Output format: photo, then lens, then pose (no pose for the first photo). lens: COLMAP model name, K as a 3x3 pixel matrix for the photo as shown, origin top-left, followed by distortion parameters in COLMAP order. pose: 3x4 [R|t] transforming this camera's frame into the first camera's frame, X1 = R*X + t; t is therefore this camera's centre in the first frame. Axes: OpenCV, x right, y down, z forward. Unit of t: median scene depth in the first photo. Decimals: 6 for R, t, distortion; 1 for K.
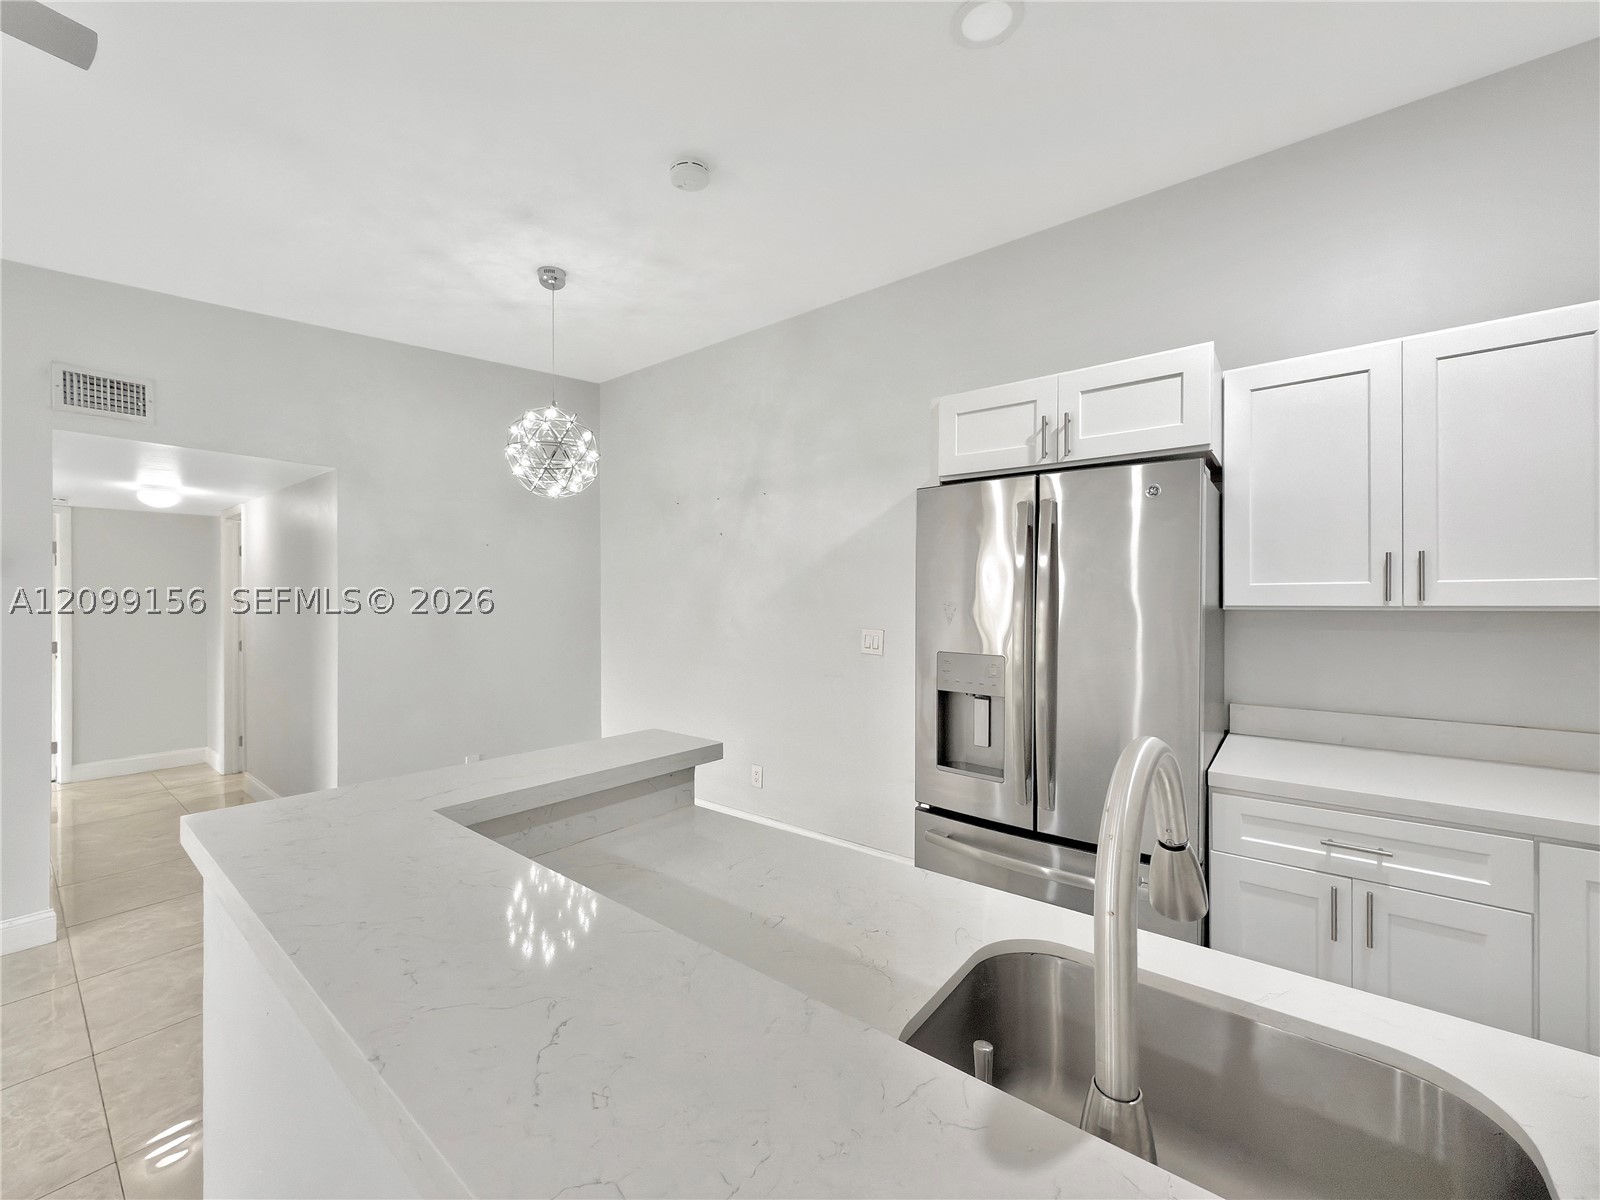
lens RADIAL K [[640.7, 0, 800.0], [0, 640.7, 600.0], [0, 0, 1]] dist [-0.000689, -0.000048]
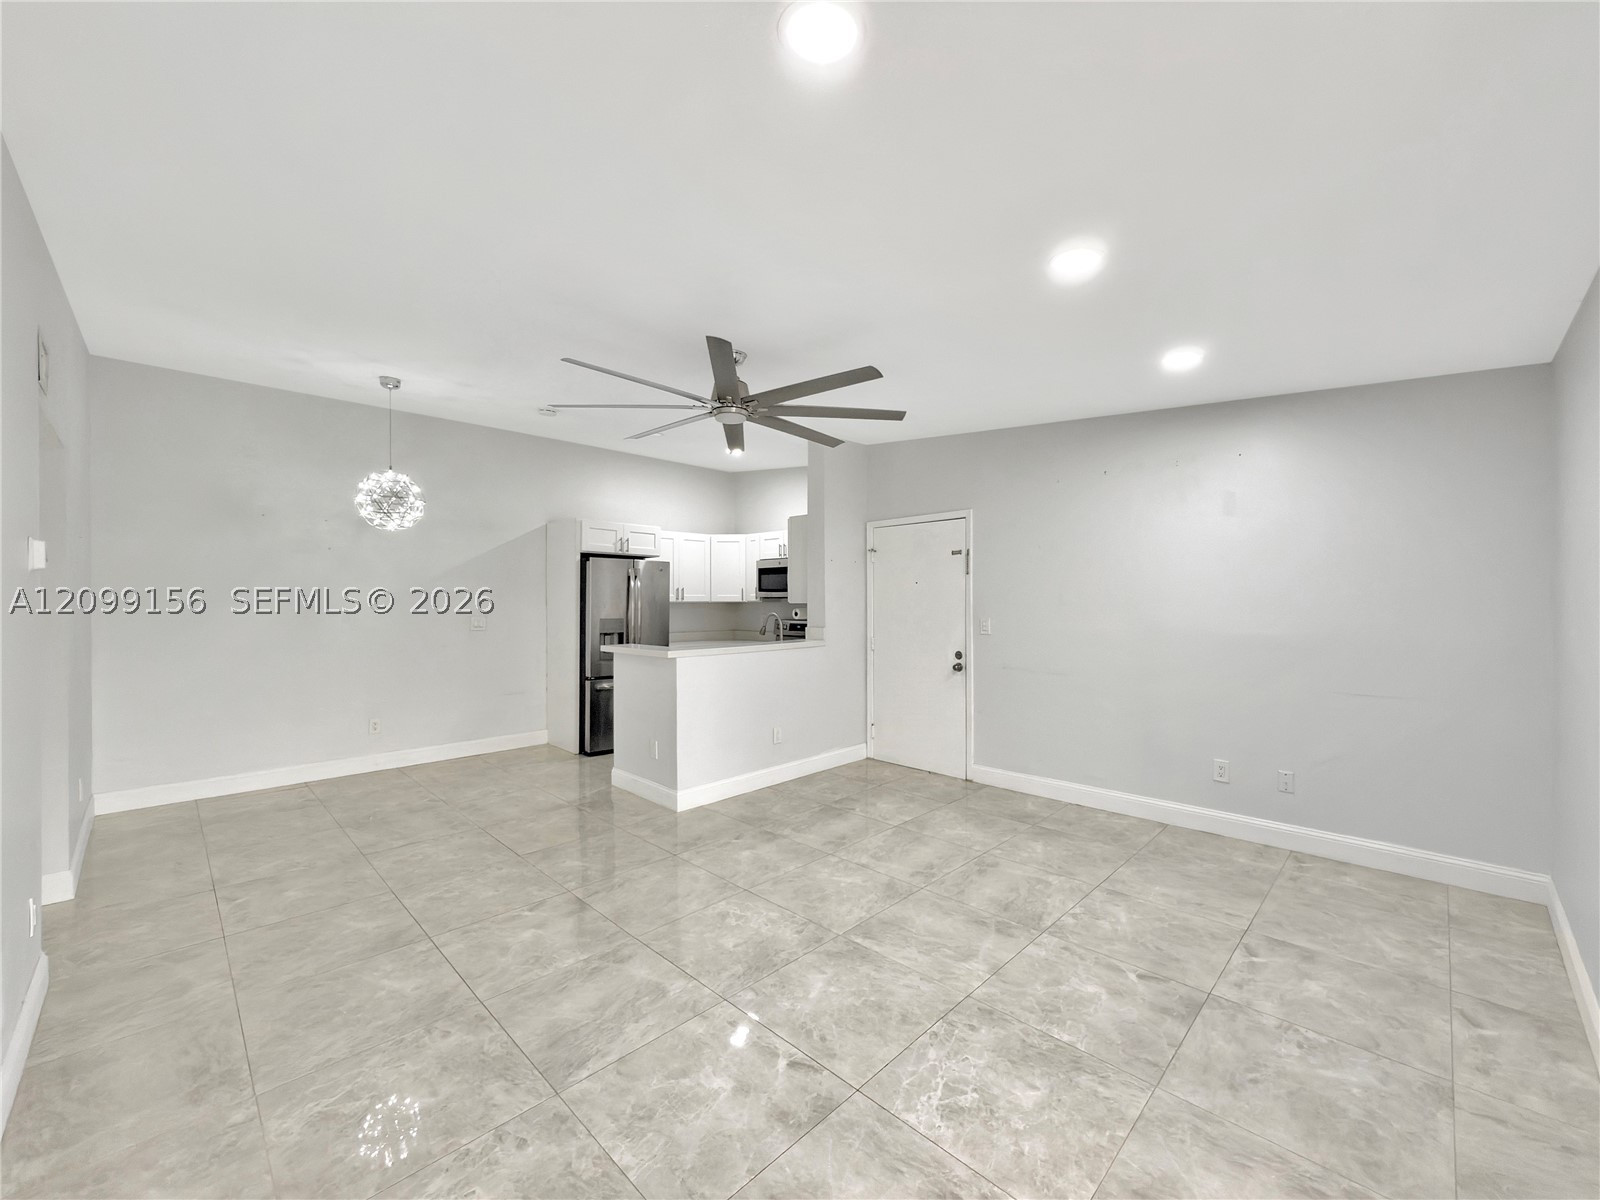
lens RADIAL K [[640.7, 0, 800.0], [0, 640.7, 600.0], [0, 0, 1]] dist [-0.000689, -0.000048]
pose [[0.114700, -0.000630, 0.993400, -2.430927], [-0.001292, 0.999999, 0.000784, -0.002821], [-0.993399, -0.001374, 0.114699, -0.162306]]
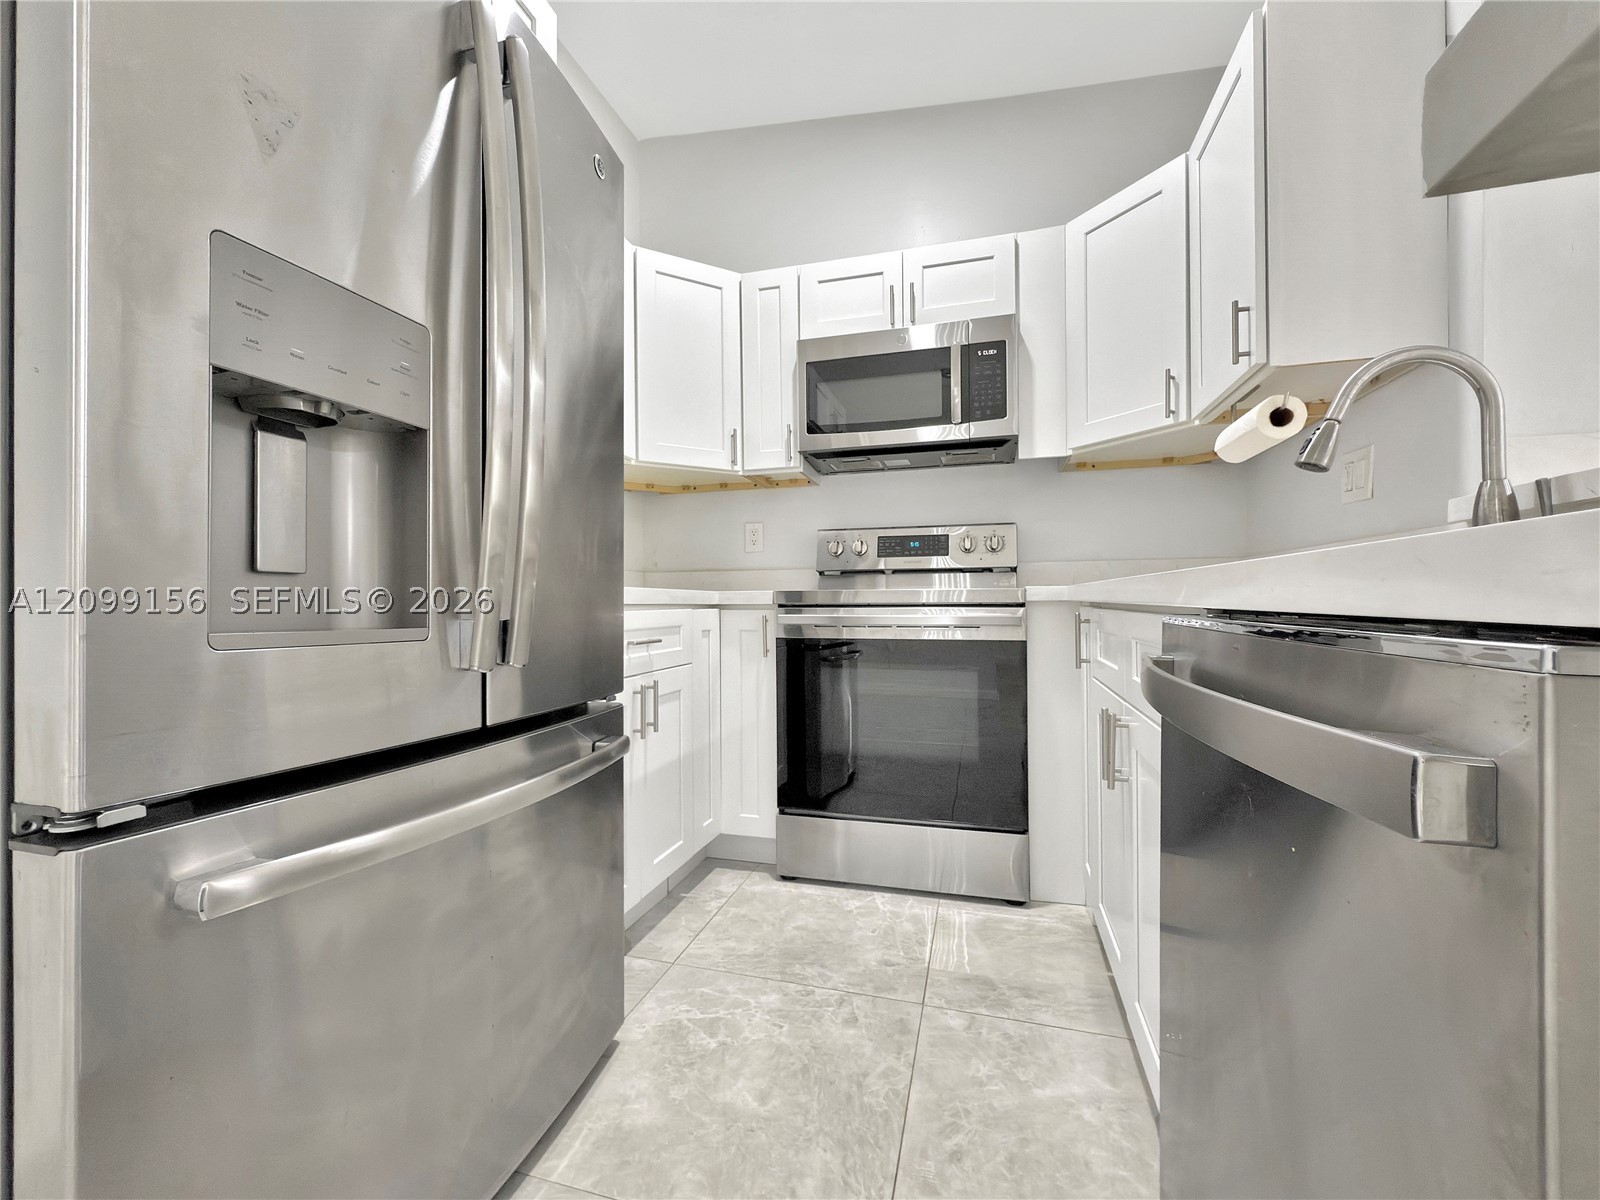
lens RADIAL K [[653.0, 0, 803.3], [0, 653.0, 598.5], [0, 0, 1]] dist [-0.001034, -0.000268]
pose [[-0.381599, 0.010953, 0.924263, -0.132573], [0.006844, 0.999936, -0.009024, 0.251453], [-0.924303, 0.002883, -0.381649, 0.884110]]
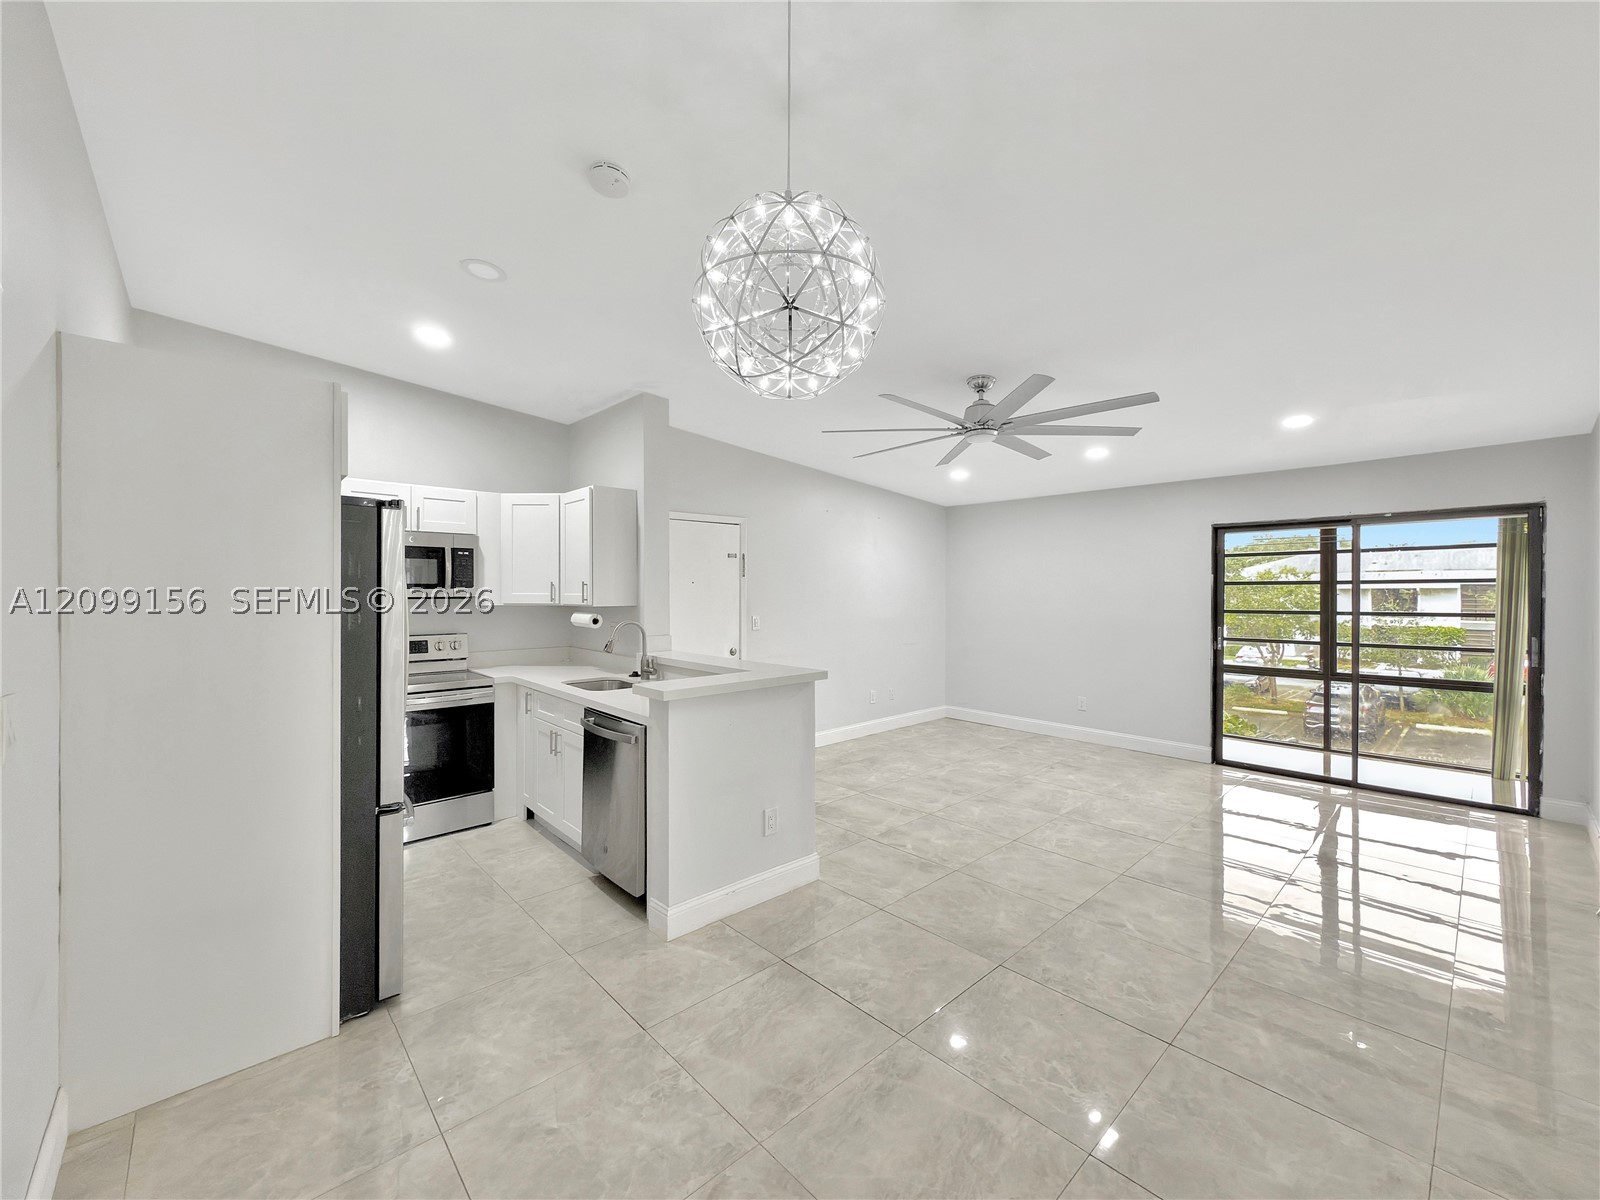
lens RADIAL K [[640.7, 0, 800.0], [0, 640.7, 600.0], [0, 0, 1]] dist [-0.000689, -0.000048]
pose [[-0.987519, -0.000412, 0.157501, -0.637531], [0.000687, 0.999976, 0.006923, -0.020168], [-0.157500, 0.006945, -0.987495, 2.030490]]
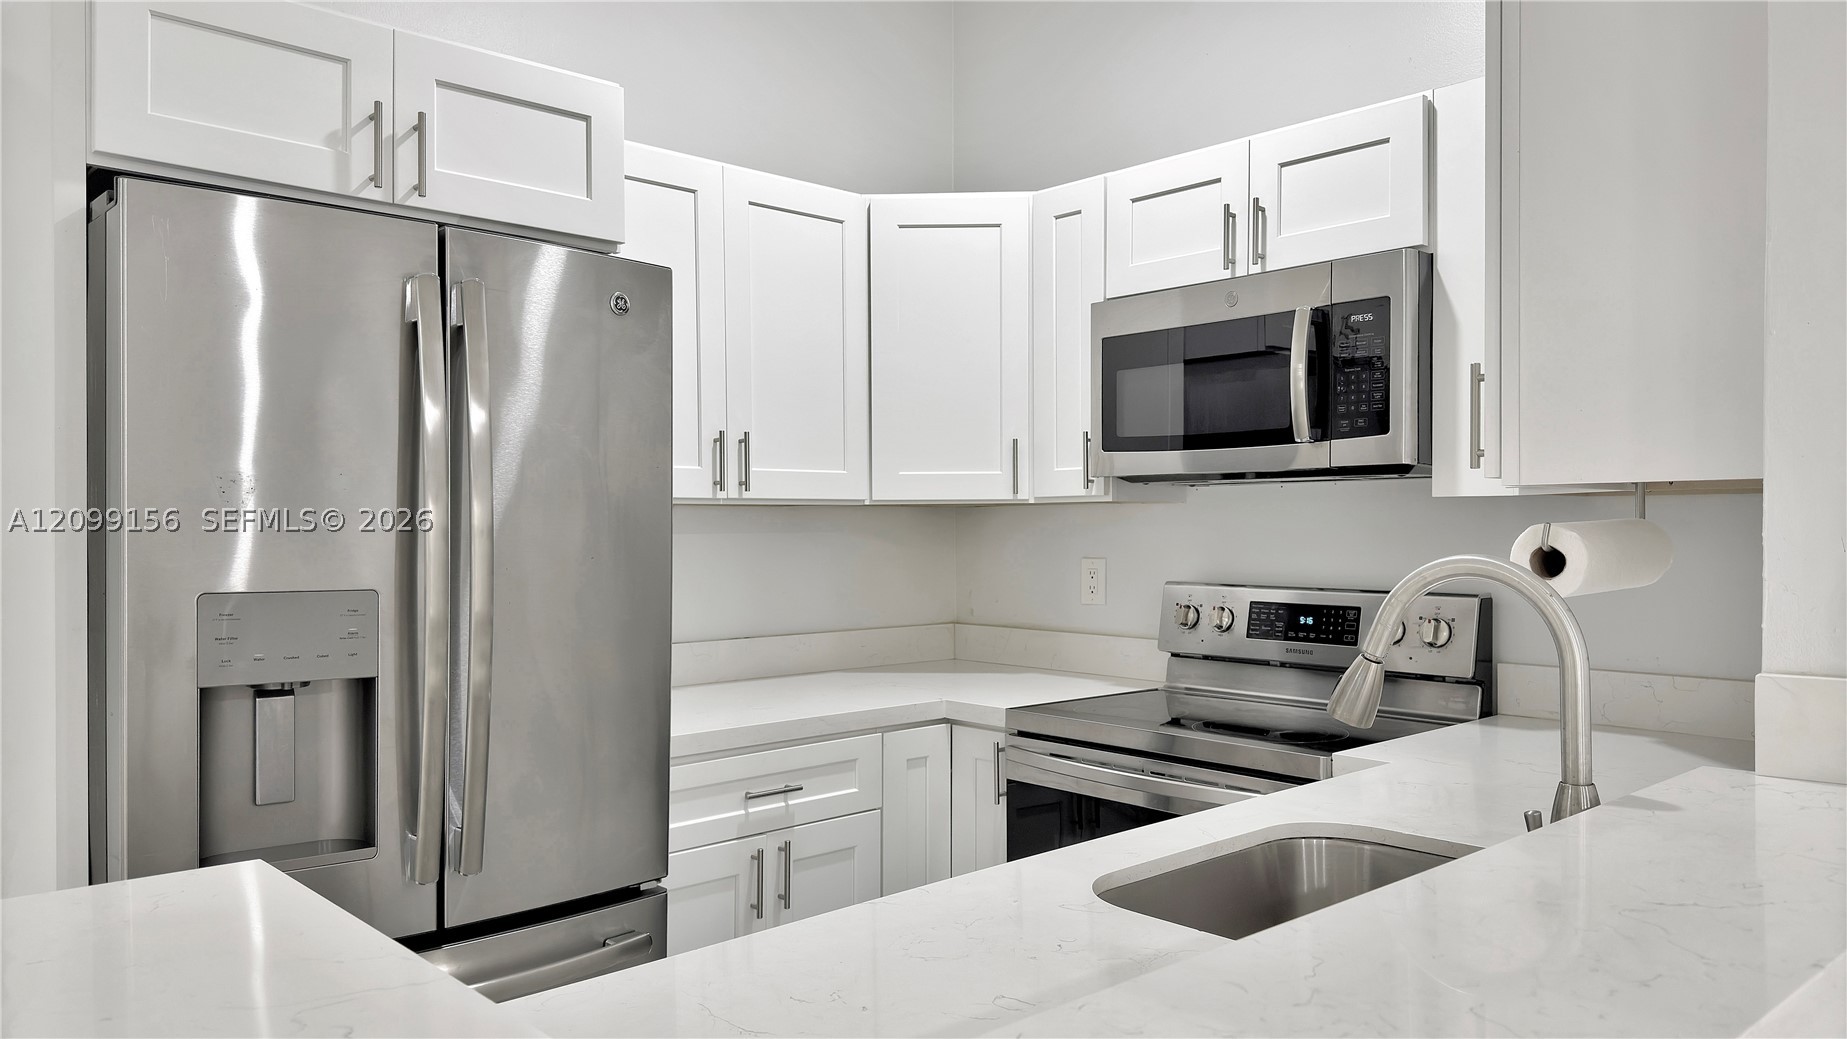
lens RADIAL K [[1287.8, 0, 923.5], [0, 1287.8, 532.6], [0, 0, 1]] dist [0.087338, 0.000209]
pose [[0.154624, -0.004570, 0.987963, -0.537015], [0.001881, 0.999989, 0.004331, 0.039456], [-0.987972, 0.001189, 0.154630, 0.419524]]
